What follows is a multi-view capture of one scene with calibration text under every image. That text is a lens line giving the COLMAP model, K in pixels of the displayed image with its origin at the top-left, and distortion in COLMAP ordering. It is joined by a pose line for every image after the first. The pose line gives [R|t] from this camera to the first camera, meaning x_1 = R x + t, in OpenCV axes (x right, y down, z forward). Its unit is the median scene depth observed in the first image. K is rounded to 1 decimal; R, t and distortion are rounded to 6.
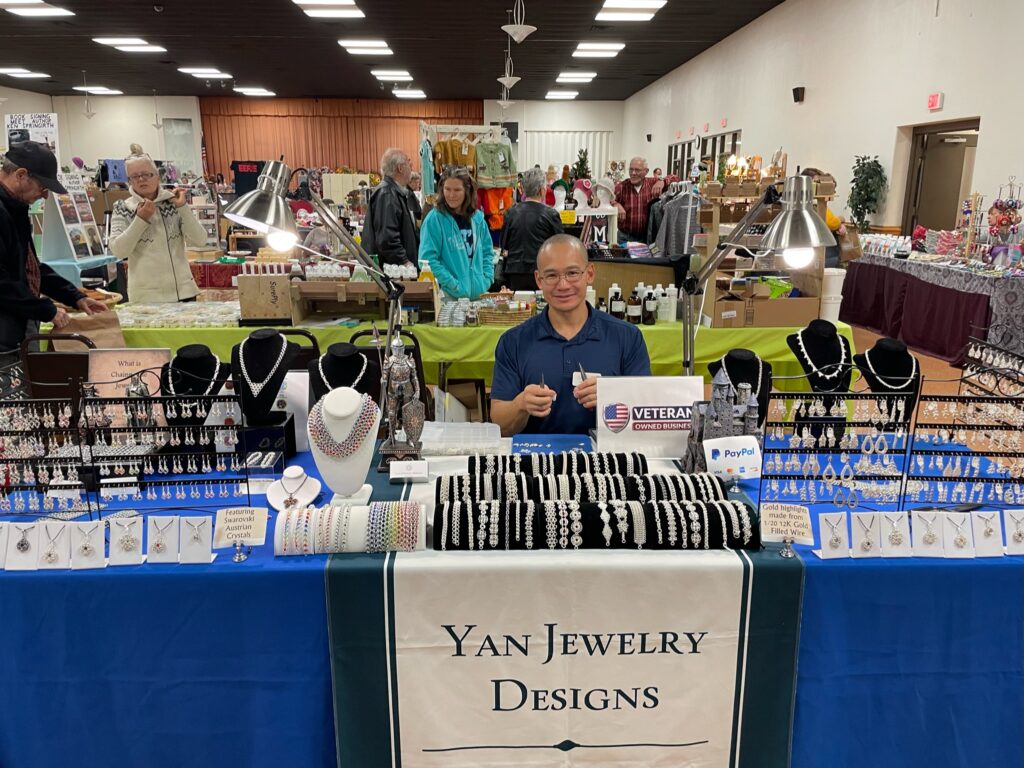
lens RADIAL K [[786.6, 0, 513.7], [0, 786.6, 385.8], [0, 0, 1]] dist [0.065418, -0.086461]
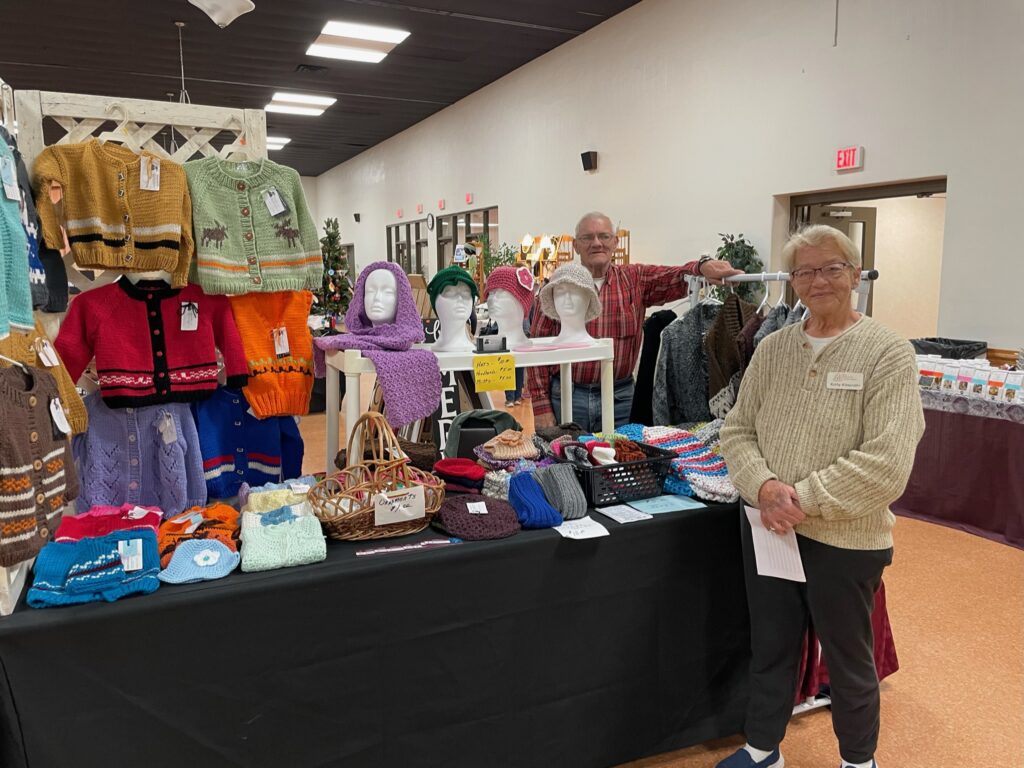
lens RADIAL K [[786.6, 0, 516.4], [0, 786.6, 380.2], [0, 0, 1]] dist [0.065418, -0.086461]
pose [[0.918909, -0.061737, 0.389609, -0.015134], [0.104113, 0.990613, -0.088584, -0.047601], [-0.380482, 0.121964, 0.916710, 0.180804]]
